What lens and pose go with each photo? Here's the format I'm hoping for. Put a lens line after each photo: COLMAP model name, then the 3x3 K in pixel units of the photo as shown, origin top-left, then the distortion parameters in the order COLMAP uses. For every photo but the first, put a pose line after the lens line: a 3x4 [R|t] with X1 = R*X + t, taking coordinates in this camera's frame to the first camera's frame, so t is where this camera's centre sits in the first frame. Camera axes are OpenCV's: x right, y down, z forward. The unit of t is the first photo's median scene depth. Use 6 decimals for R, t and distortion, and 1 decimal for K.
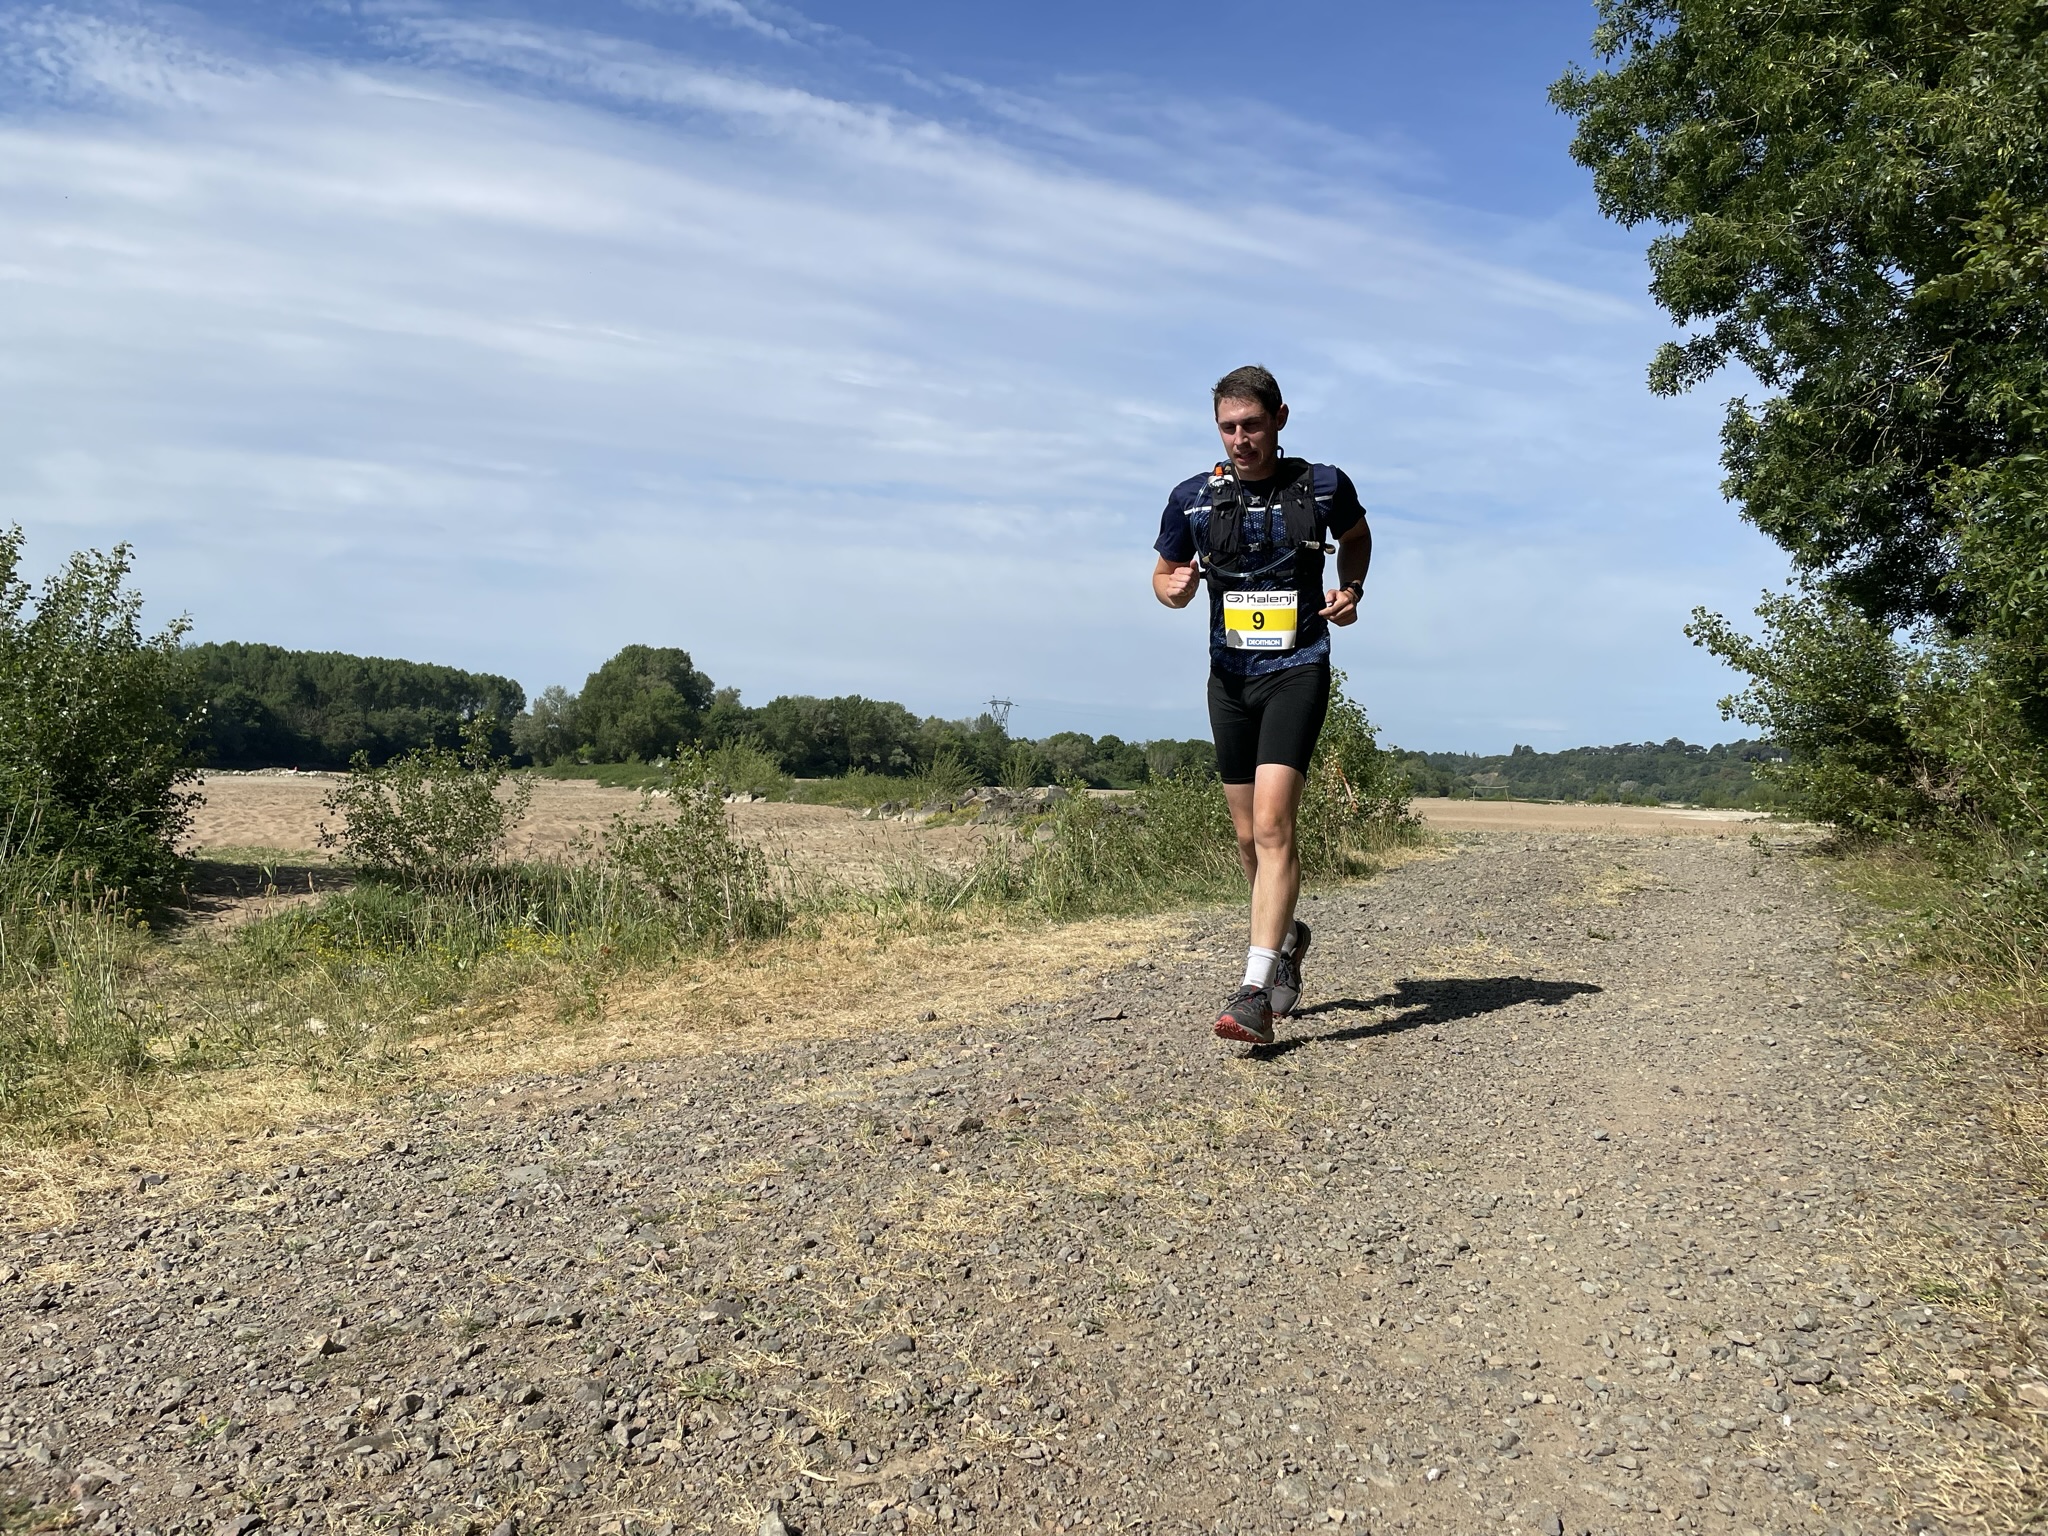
lens RADIAL K [[1524.6, 0, 1024.0], [0, 1524.6, 768.0], [0, 0, 1]] dist [0.094521, -0.128148]
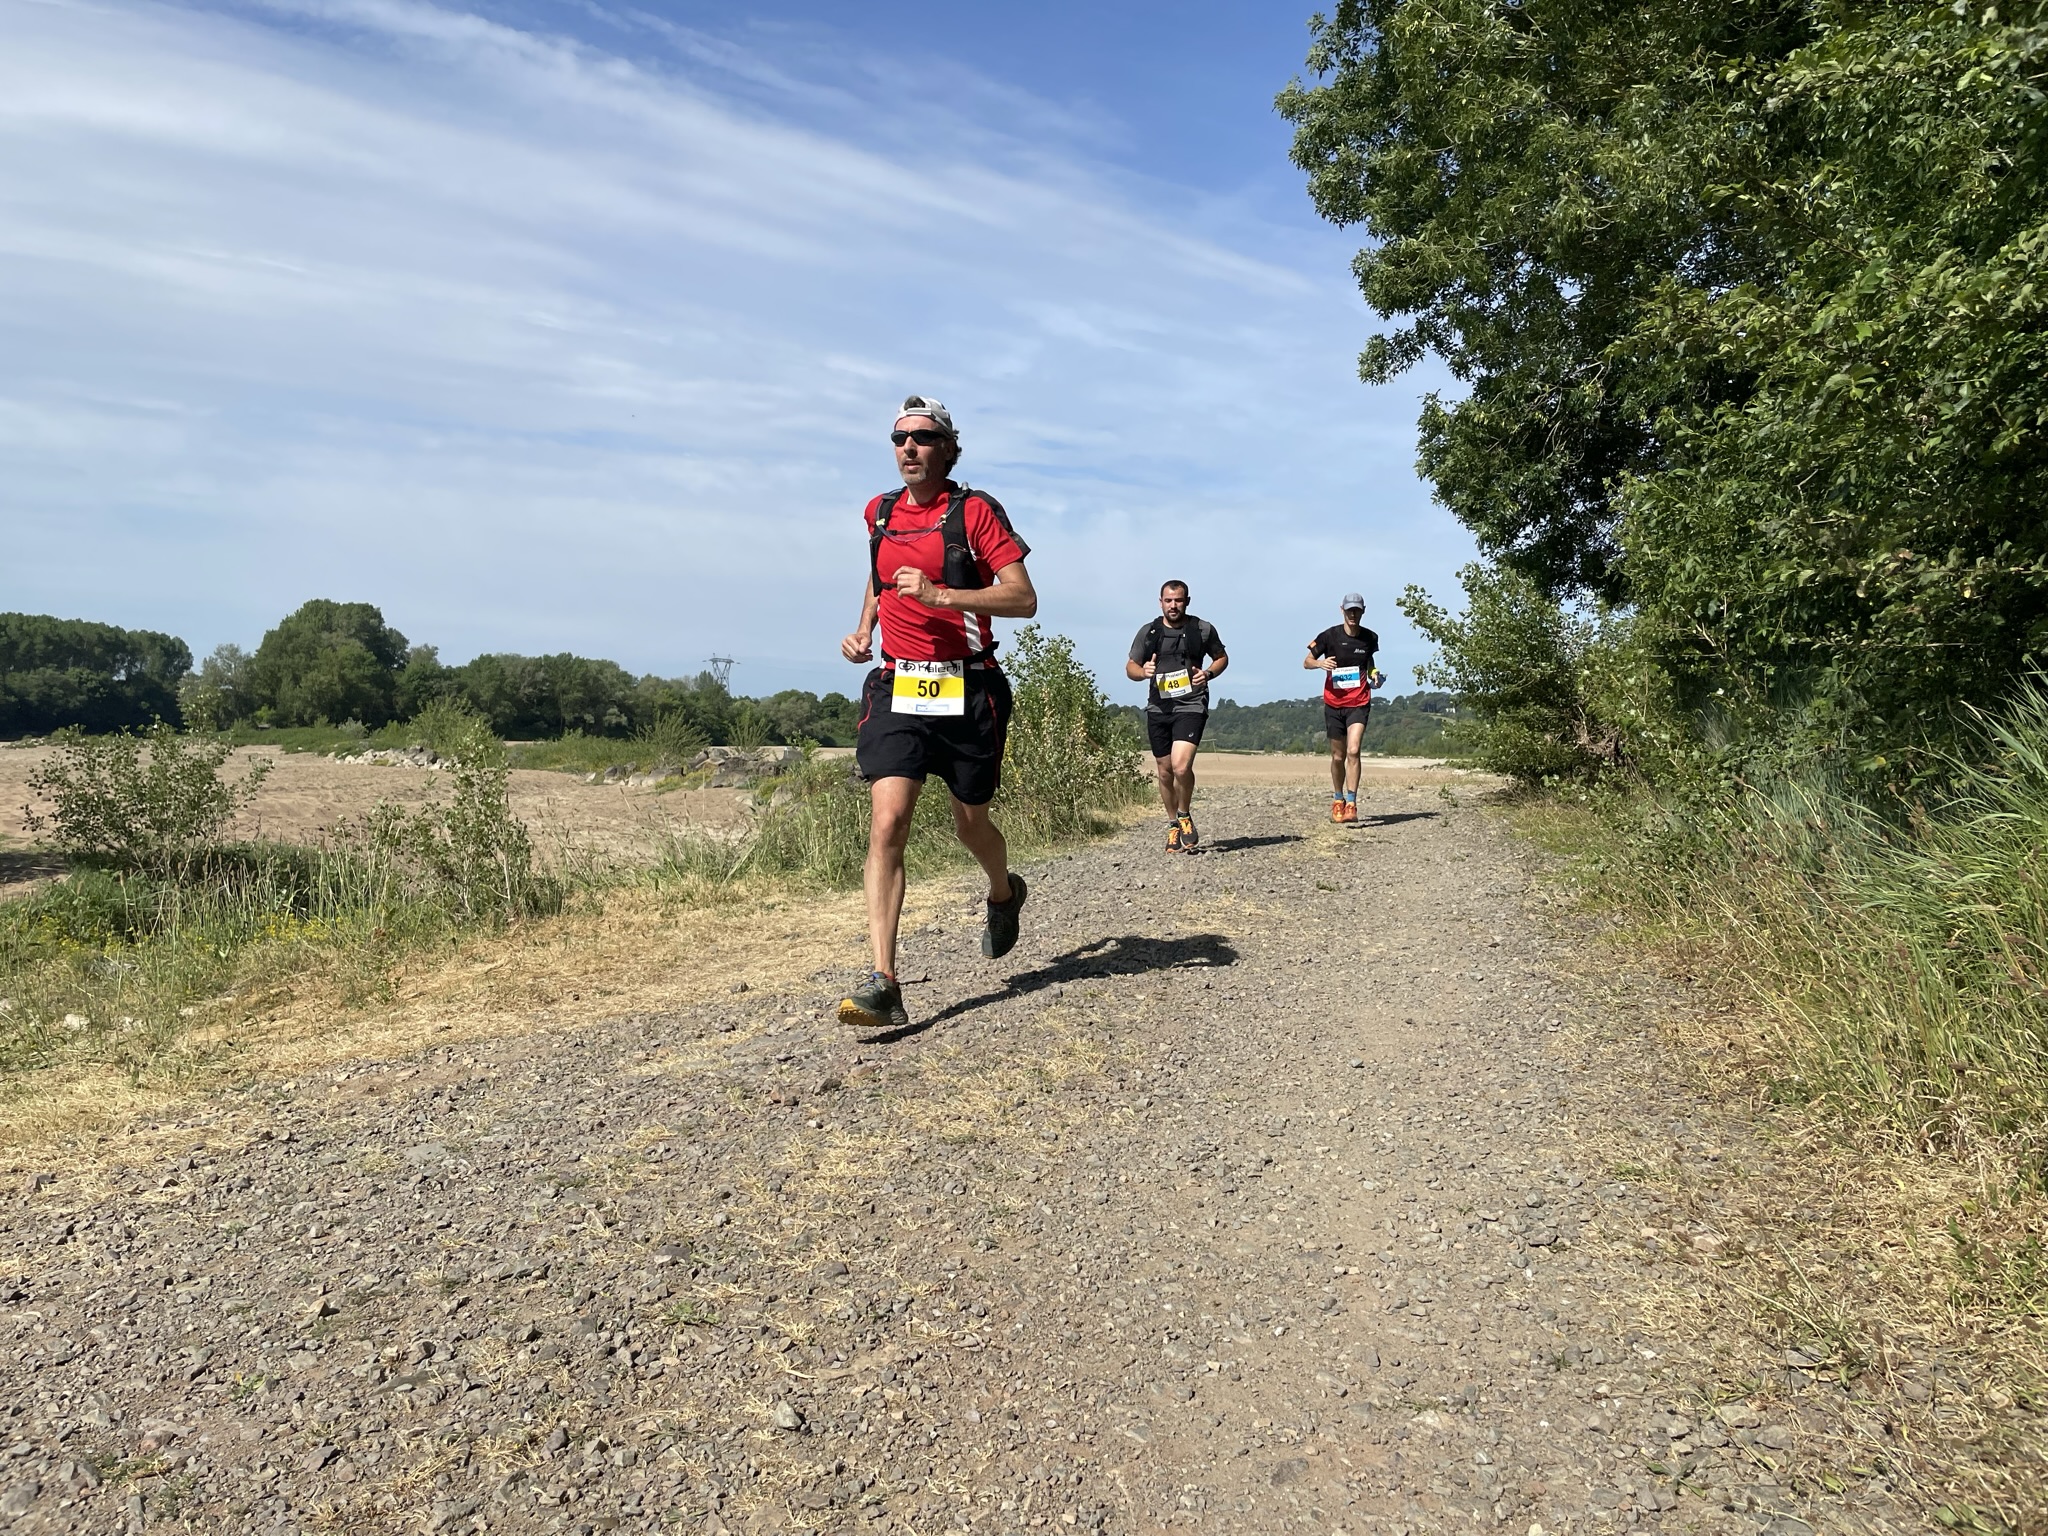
lens RADIAL K [[1524.6, 0, 1024.0], [0, 1524.6, 768.0], [0, 0, 1]] dist [0.094521, -0.128148]
pose [[0.983453, -0.016514, 0.180407, -0.083880], [0.011338, 0.999495, 0.029687, -0.026359], [-0.180806, -0.027151, 0.983144, -0.104813]]
